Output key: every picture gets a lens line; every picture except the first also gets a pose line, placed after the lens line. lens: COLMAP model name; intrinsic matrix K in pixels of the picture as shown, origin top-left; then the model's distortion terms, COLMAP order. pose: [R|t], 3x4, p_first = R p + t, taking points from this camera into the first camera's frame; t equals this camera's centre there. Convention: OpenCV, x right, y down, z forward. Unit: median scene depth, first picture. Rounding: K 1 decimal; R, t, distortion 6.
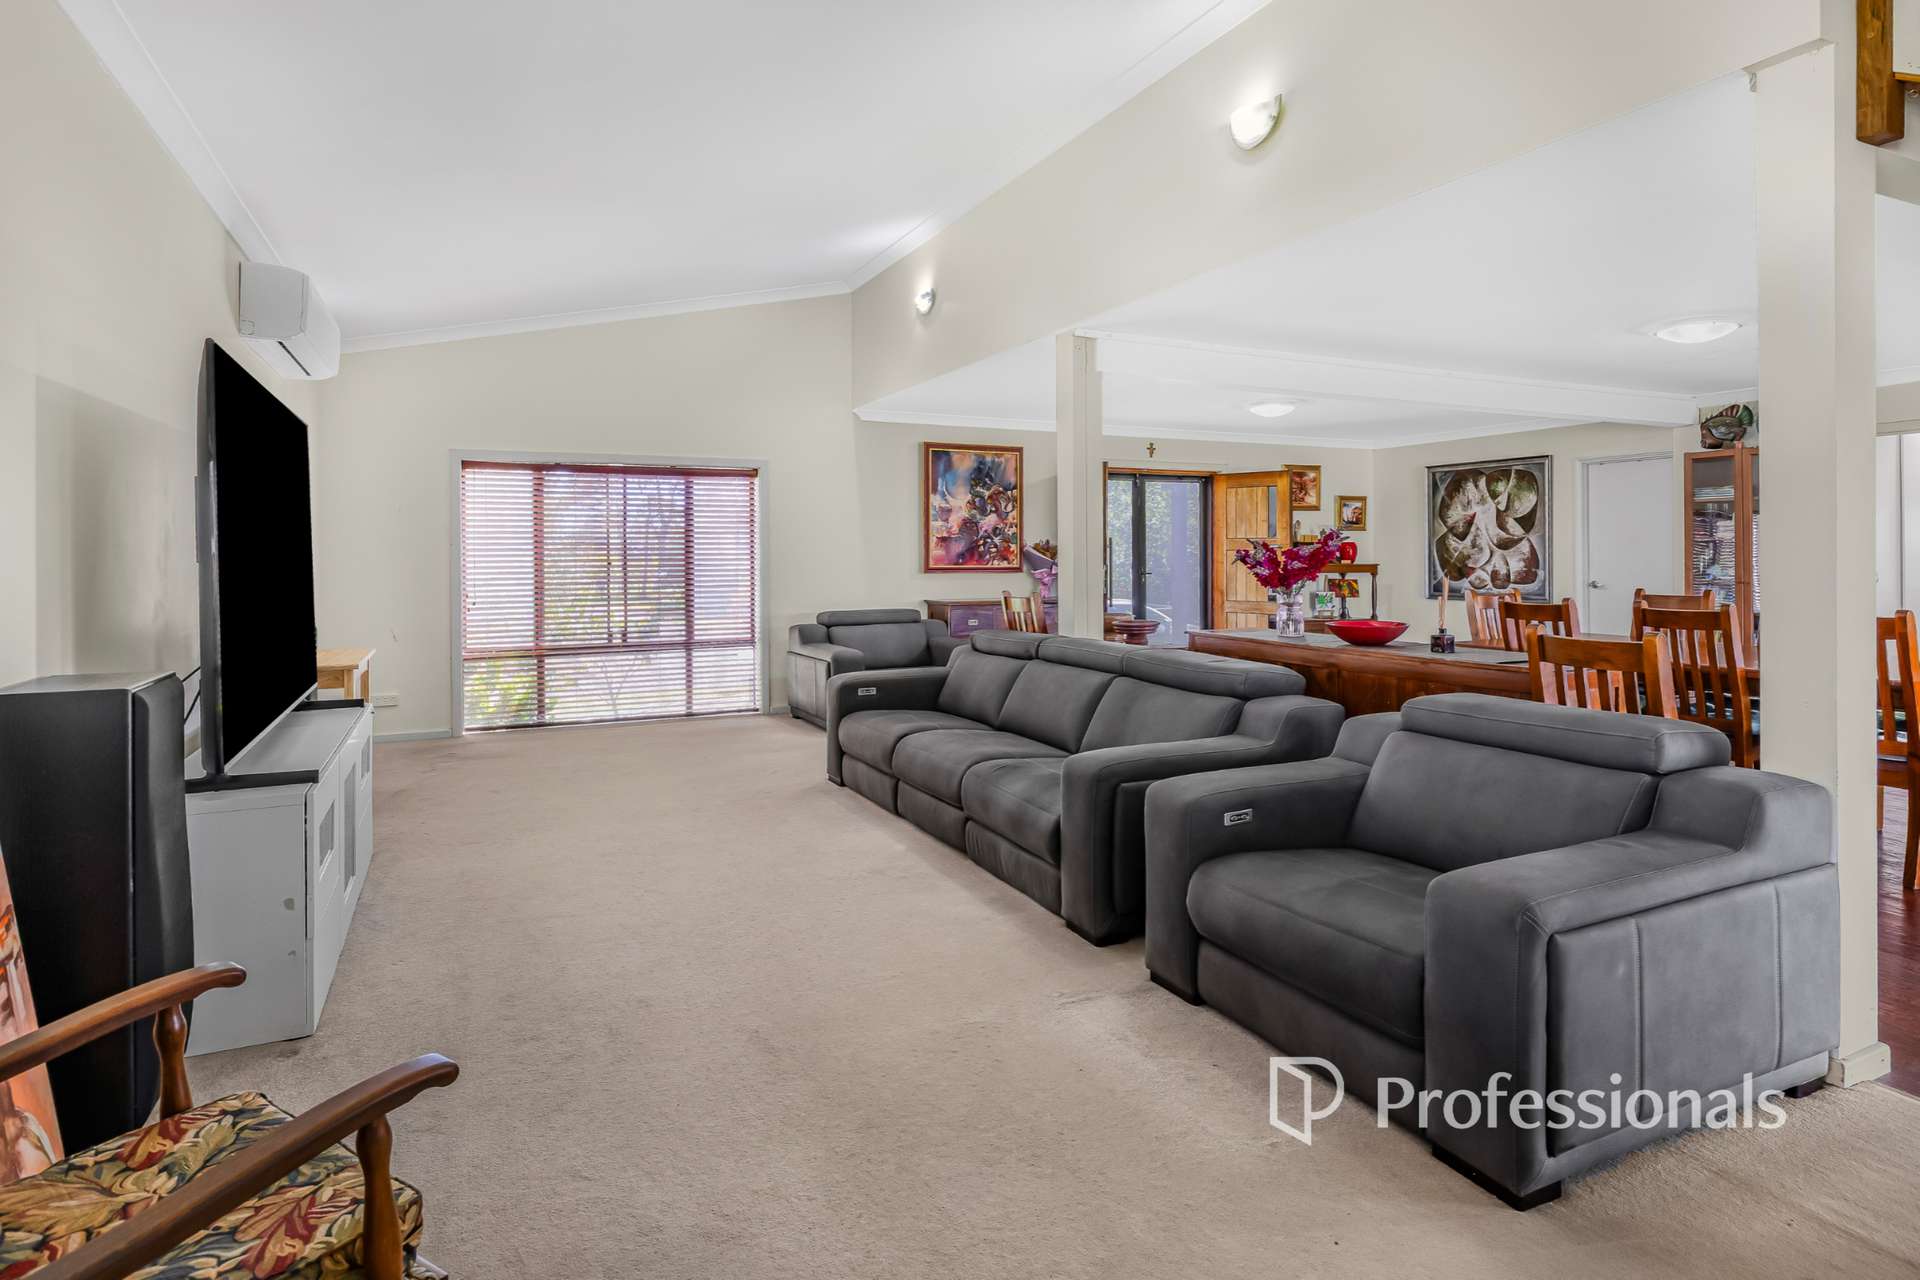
lens RADIAL K [[1031.1, 0, 961.2], [0, 1031.1, 568.2], [0, 0, 1]] dist [0.003470, 0.000407]
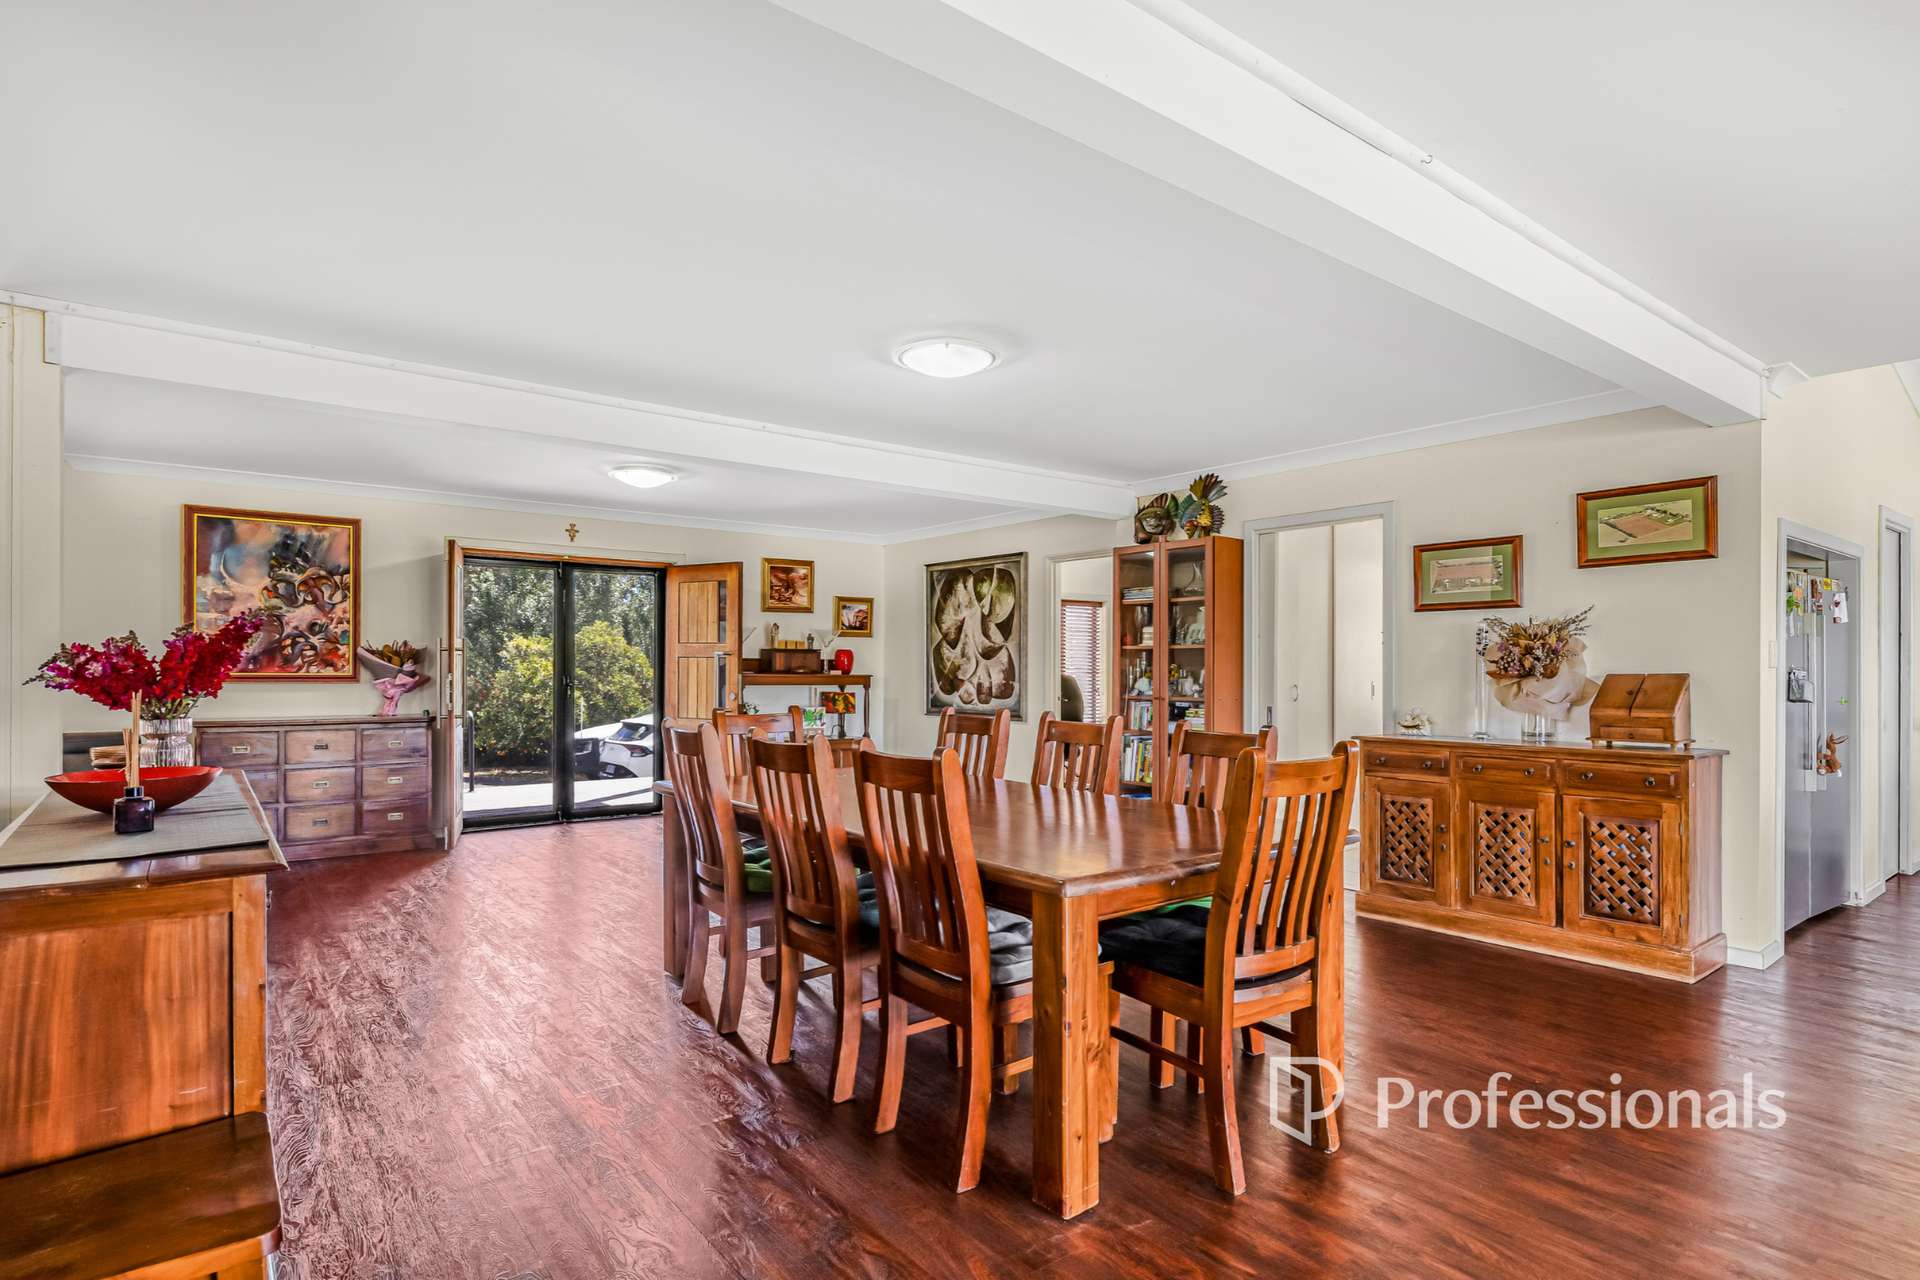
lens RADIAL K [[1031.1, 0, 935.7], [0, 1031.1, 673.8], [0, 0, 1]] dist [0.003470, 0.000407]
pose [[0.978378, 0.006952, 0.206707, 0.300895], [-0.005801, 0.999964, -0.006174, -0.000070], [-0.206743, 0.004842, 0.978383, 0.149851]]
